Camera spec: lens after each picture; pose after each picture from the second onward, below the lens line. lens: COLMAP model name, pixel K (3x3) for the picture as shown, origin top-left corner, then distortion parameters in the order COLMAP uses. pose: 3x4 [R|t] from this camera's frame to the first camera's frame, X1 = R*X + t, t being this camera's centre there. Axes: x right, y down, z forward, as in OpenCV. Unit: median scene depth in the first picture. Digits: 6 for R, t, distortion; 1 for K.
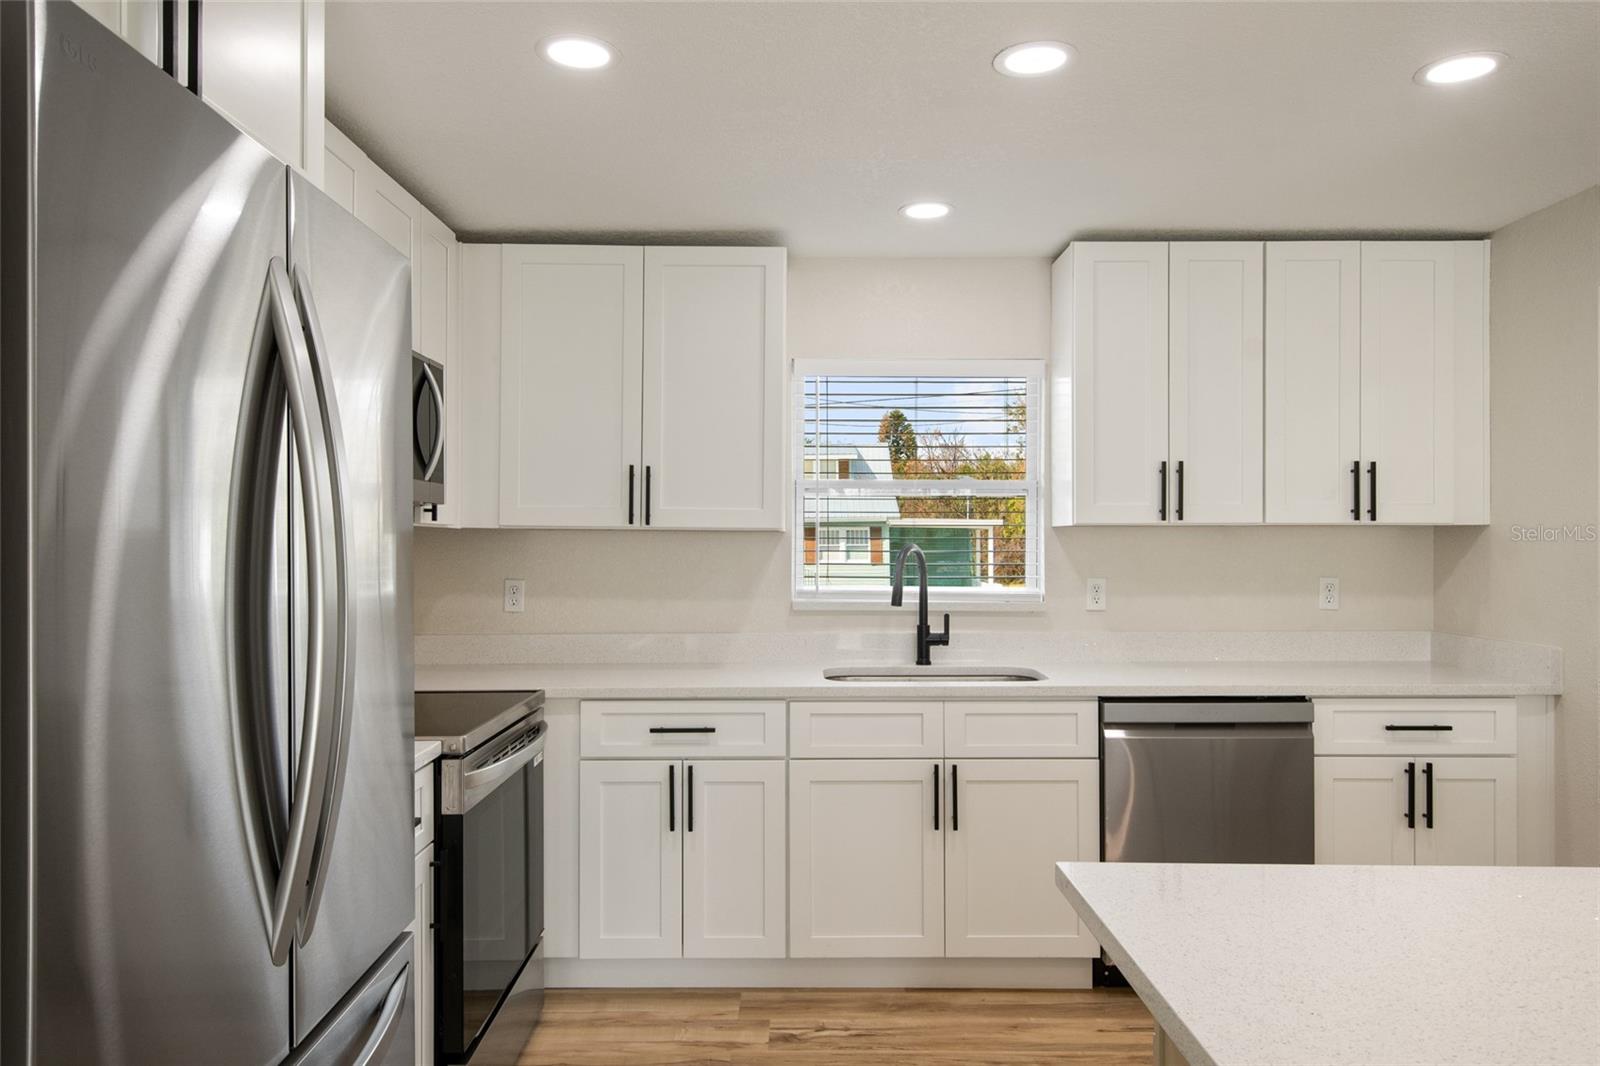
lens RADIAL K [[1087.9, 0, 812.6], [0, 1087.9, 538.5], [0, 0, 1]] dist [0.024695, -0.012440]
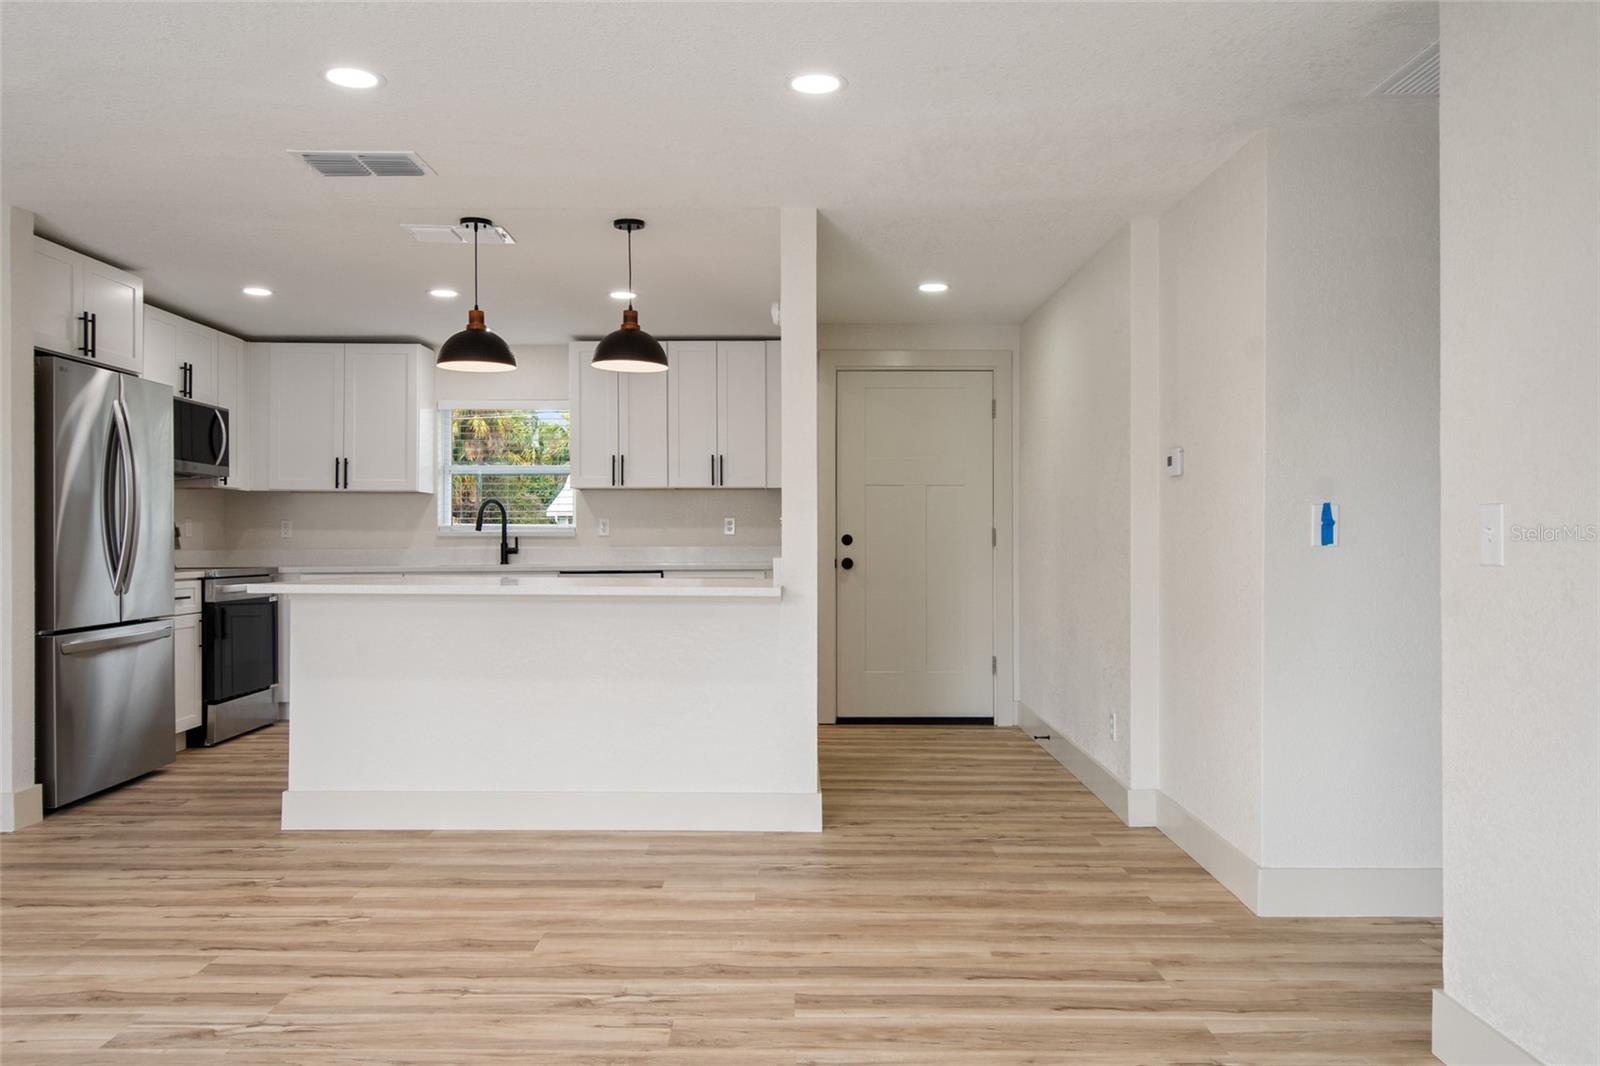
lens RADIAL K [[1150.1, 0, 802.7], [0, 1150.1, 532.2], [0, 0, 1]] dist [0.023179, -0.023568]
pose [[0.999992, -0.003020, -0.002479, 0.705767], [0.003012, 0.999990, -0.003196, 0.078338], [0.002489, 0.003189, 0.999992, -1.109661]]
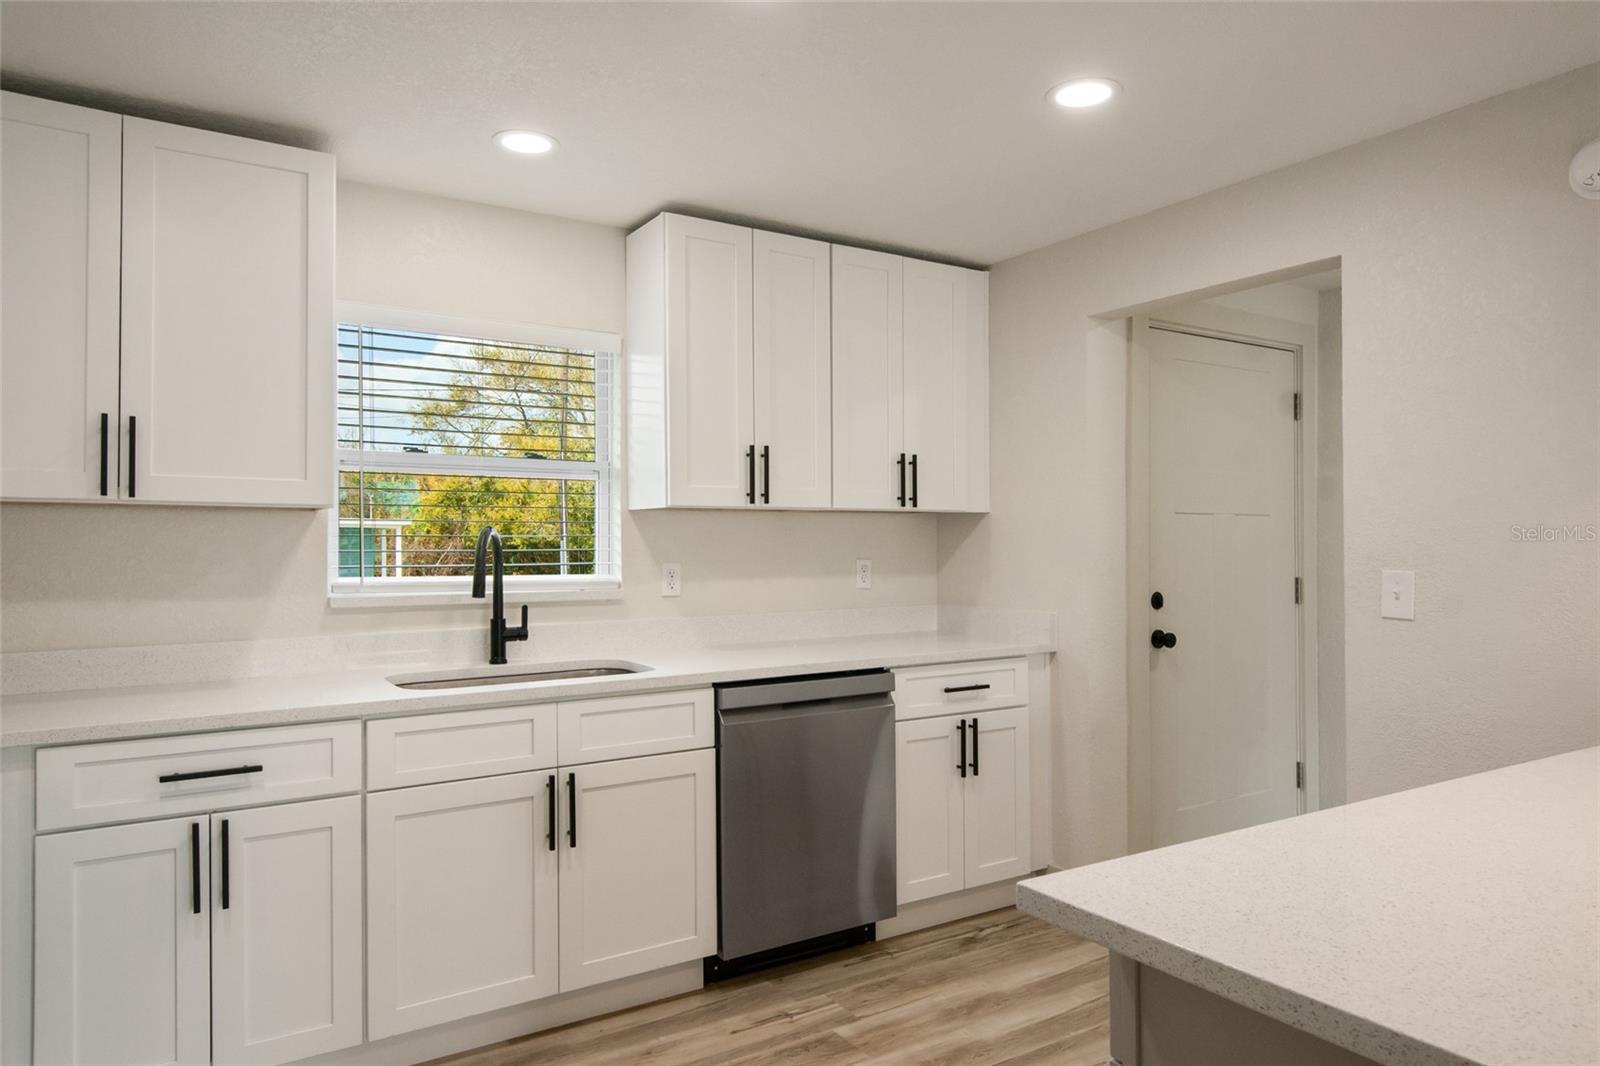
lens RADIAL K [[1004.6, 0, 805.3], [0, 1004.6, 538.3], [0, 0, 1]] dist [0.022967, -0.010192]
pose [[0.847641, -0.000780, 0.530569, -0.137670], [0.001575, 0.999998, -0.001047, 0.017560], [-0.530567, 0.001723, 0.847641, 0.198929]]
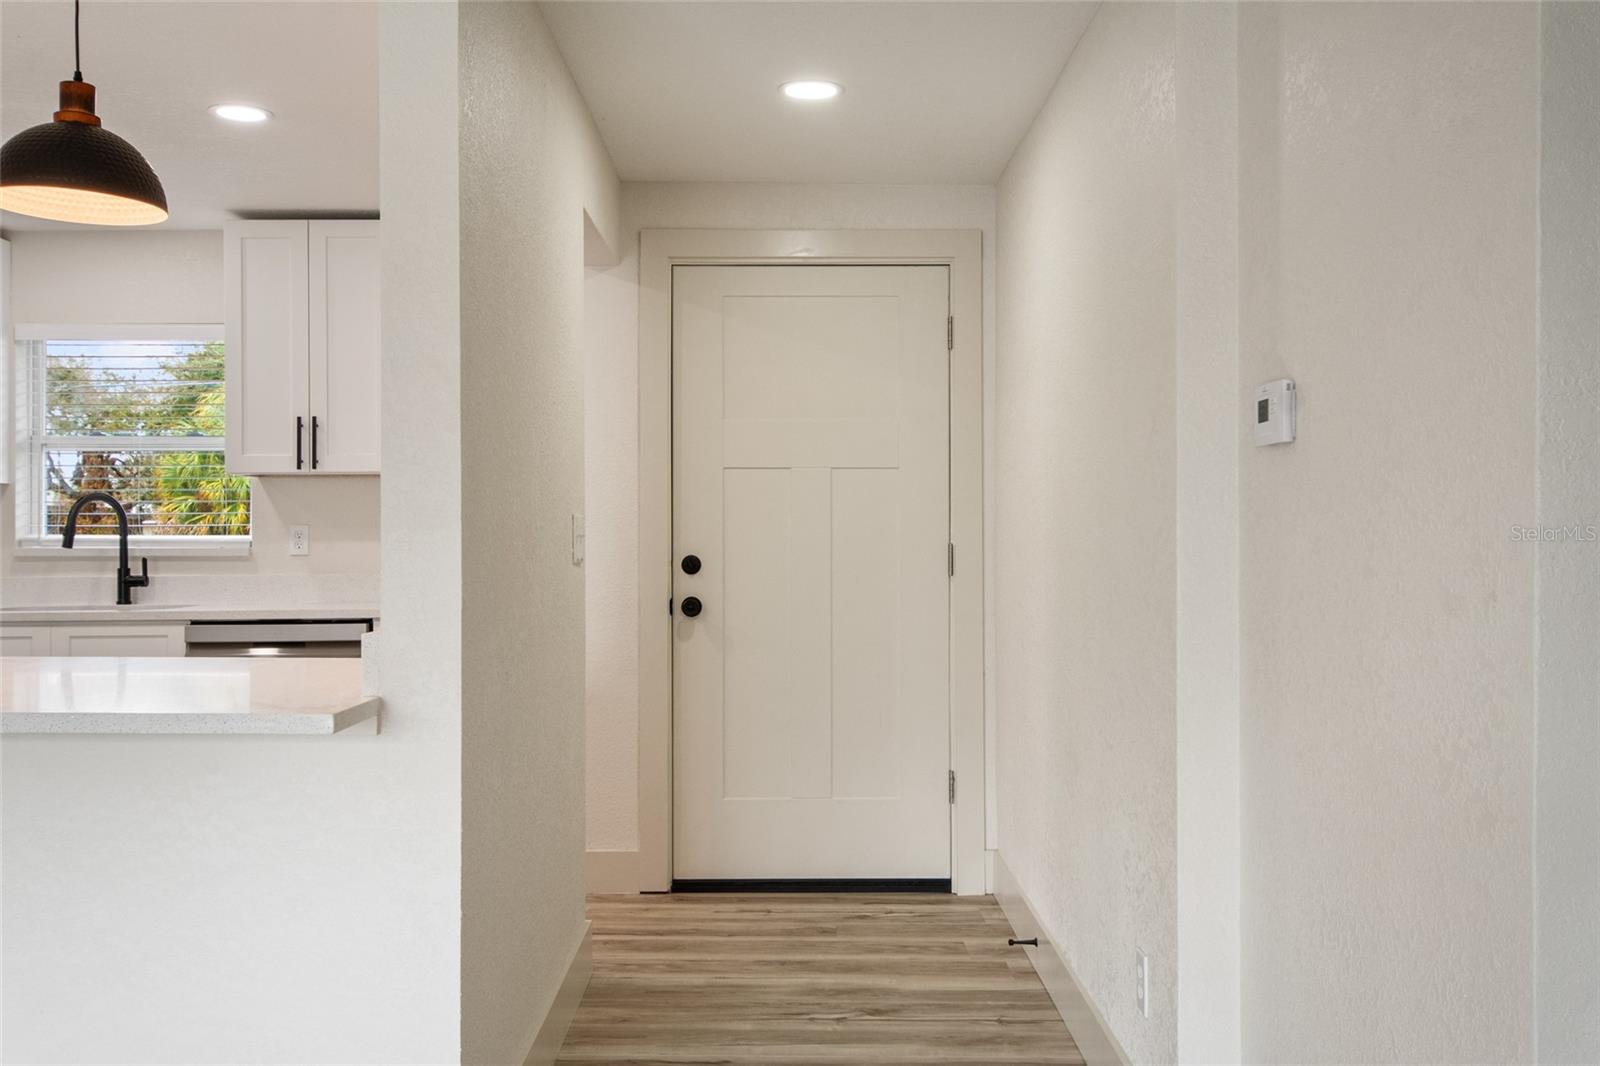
lens RADIAL K [[1451.2, 0, 797.1], [0, 1451.2, 523.1], [0, 0, 1]] dist [0.016907, 0.000000]
pose [[0.999987, -0.004624, -0.002162, 0.889649], [0.004610, 0.999967, -0.006724, 0.054016], [0.002193, 0.006714, 0.999975, -0.521315]]
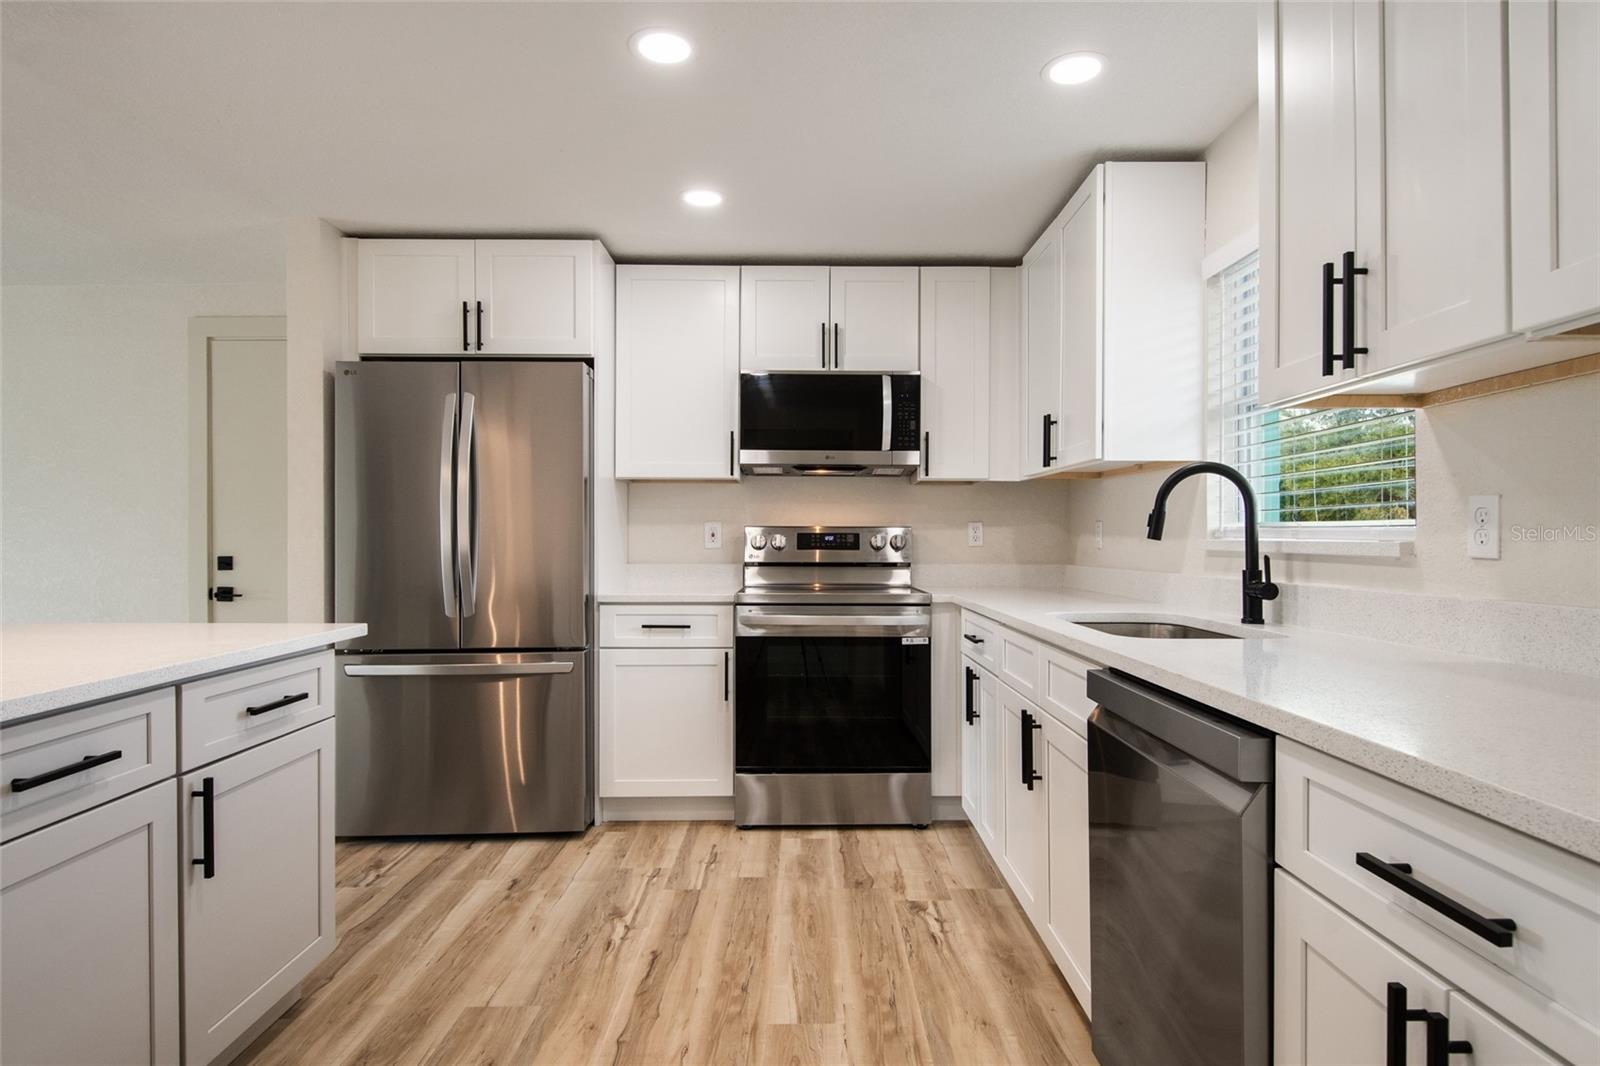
lens RADIAL K [[893.7, 0, 802.4], [0, 893.7, 531.9], [0, 0, 1]] dist [0.018933, -0.012889]
pose [[-0.014324, -0.005641, -0.999881, 0.822196], [0.003511, 0.999978, -0.005692, 0.063188], [0.999891, -0.003593, -0.014304, 0.802836]]
